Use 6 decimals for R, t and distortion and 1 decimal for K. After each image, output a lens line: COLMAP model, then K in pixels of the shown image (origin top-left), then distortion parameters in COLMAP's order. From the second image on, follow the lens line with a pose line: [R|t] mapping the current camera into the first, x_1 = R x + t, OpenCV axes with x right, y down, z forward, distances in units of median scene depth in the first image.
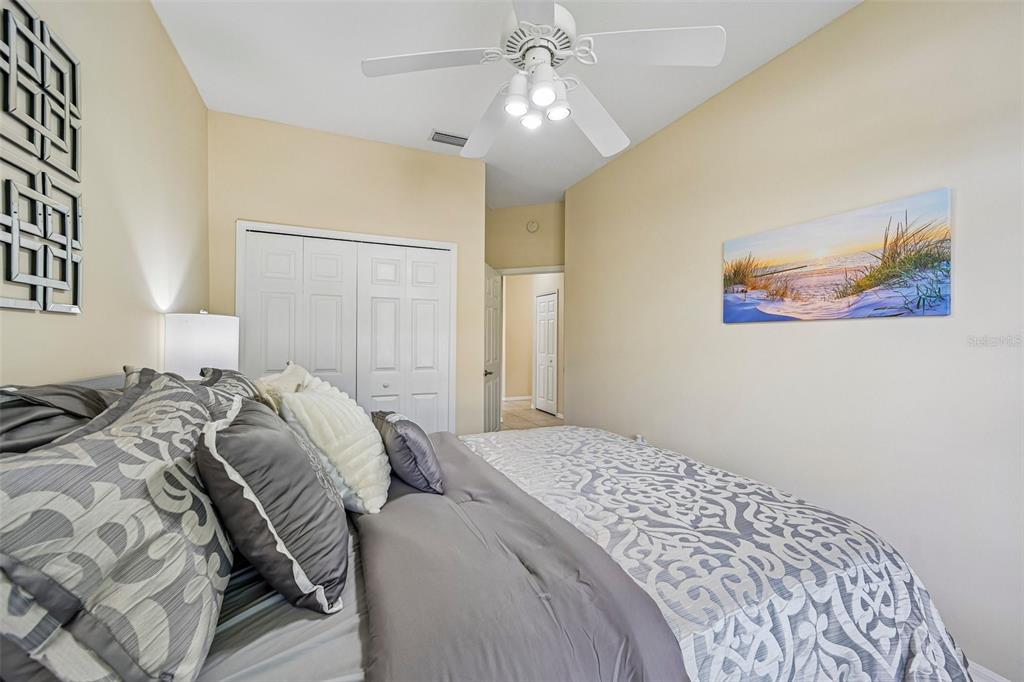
lens RADIAL K [[406.5, 0, 512.0], [0, 406.5, 341.0], [0, 0, 1]] dist [0.000333, -0.000464]
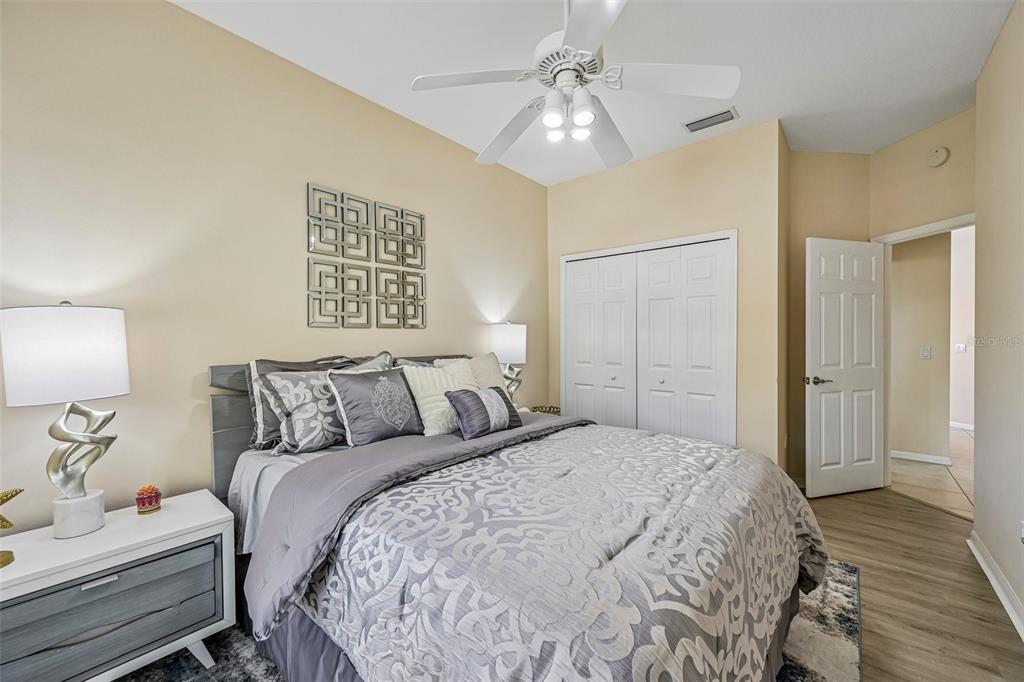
lens RADIAL K [[406.5, 0, 512.0], [0, 406.5, 341.0], [0, 0, 1]] dist [0.000333, -0.000464]
pose [[0.435361, -0.002211, -0.900253, 1.495859], [0.003493, 0.999994, -0.000767, 0.010527], [0.900249, -0.002810, 0.435365, 0.598640]]
